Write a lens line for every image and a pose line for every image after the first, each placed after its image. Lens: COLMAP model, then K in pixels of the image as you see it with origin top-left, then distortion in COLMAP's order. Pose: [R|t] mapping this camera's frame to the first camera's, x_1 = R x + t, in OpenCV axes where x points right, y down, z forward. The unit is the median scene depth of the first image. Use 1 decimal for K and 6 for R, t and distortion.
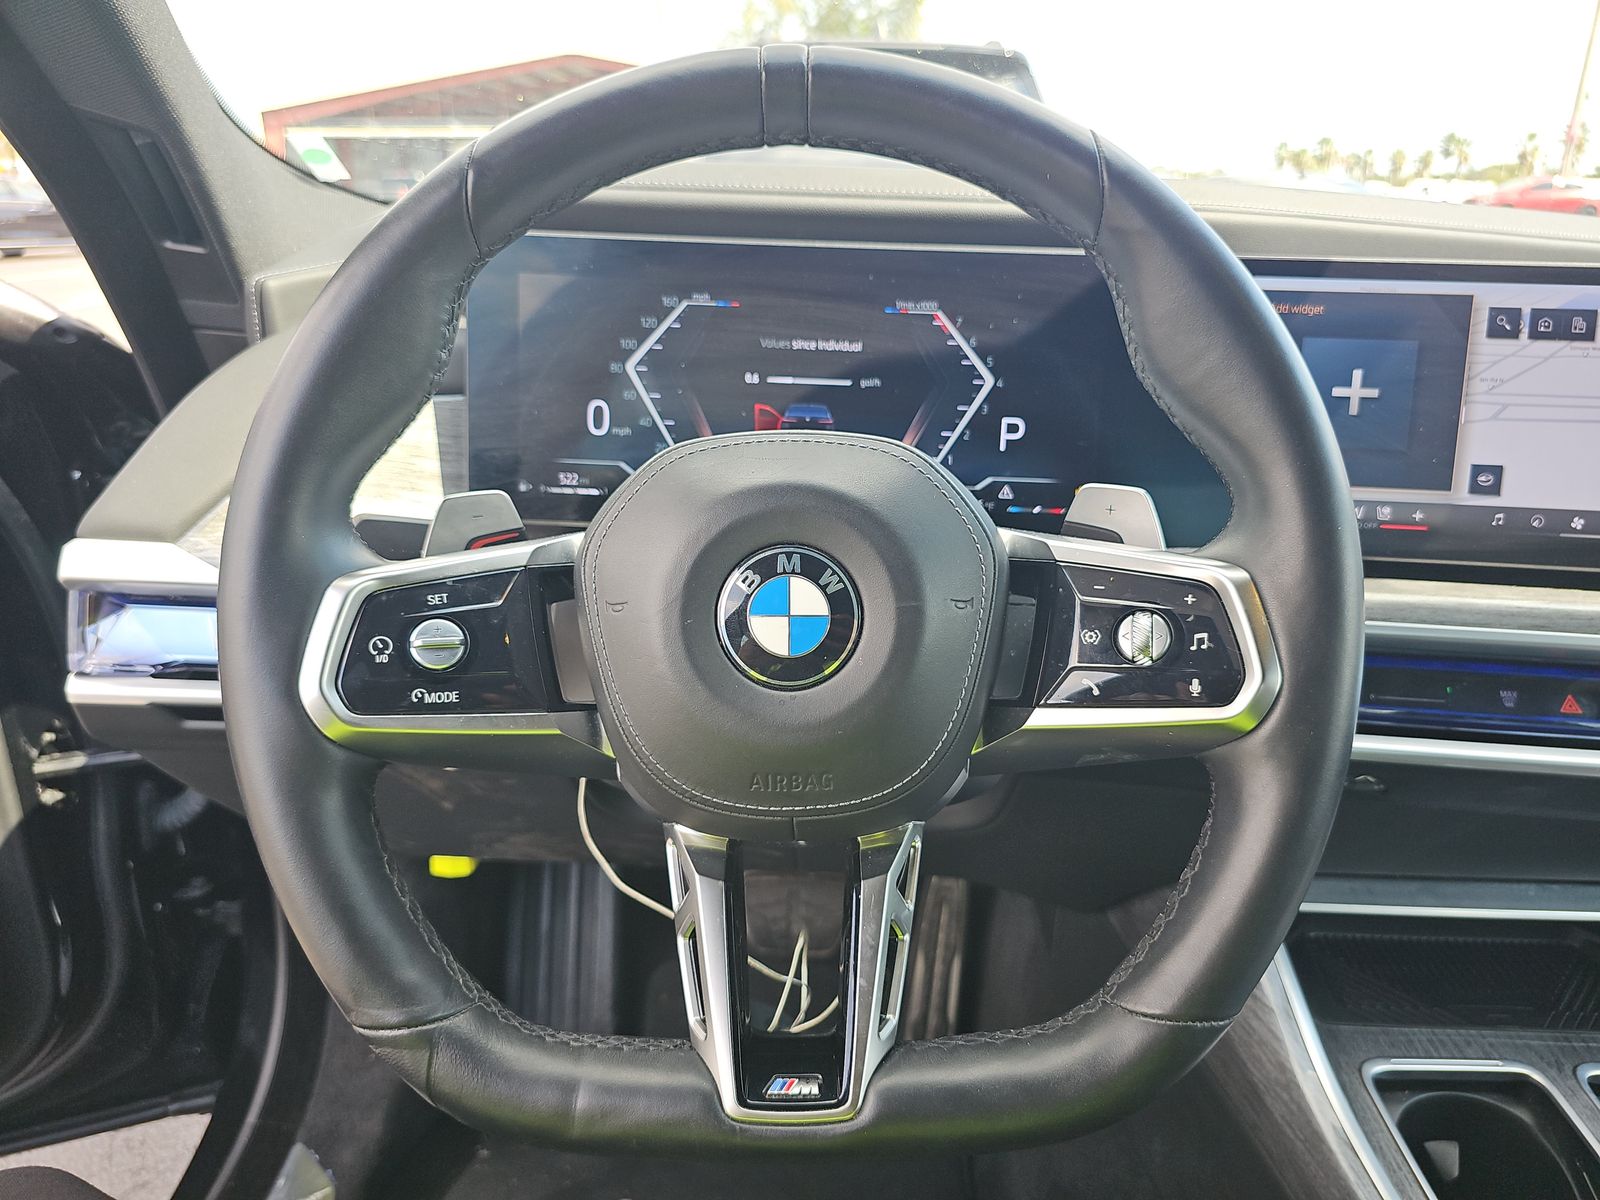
lens RADIAL K [[1077.8, 0, 778.2], [0, 1077.8, 601.0], [0, 0, 1]] dist [0.011966, -0.024963]
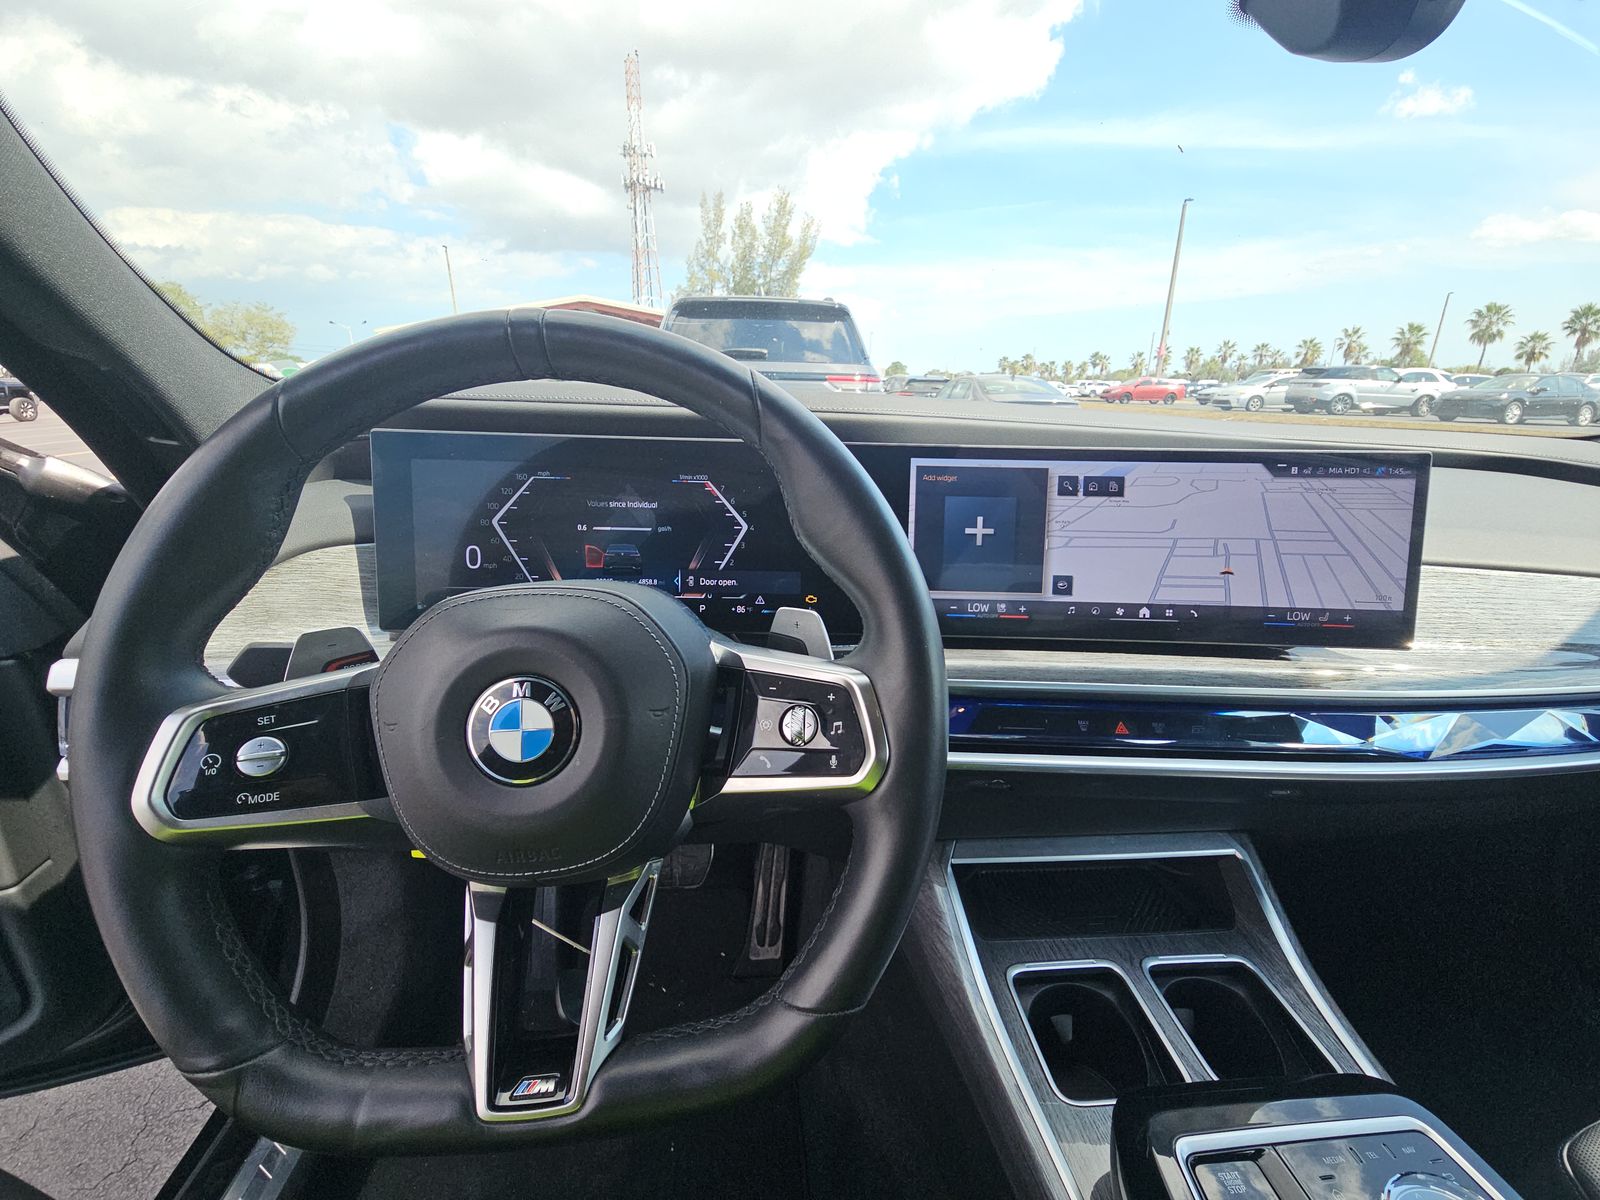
lens RADIAL K [[652.8, 0, 784.8], [0, 652.8, 606.5], [0, 0, 1]] dist [-0.000082, -0.004328]
pose [[0.994869, -0.029782, 0.096692, 0.222079], [0.033110, 0.998907, -0.032998, -0.086160], [-0.095604, 0.036031, 0.994767, 0.136634]]
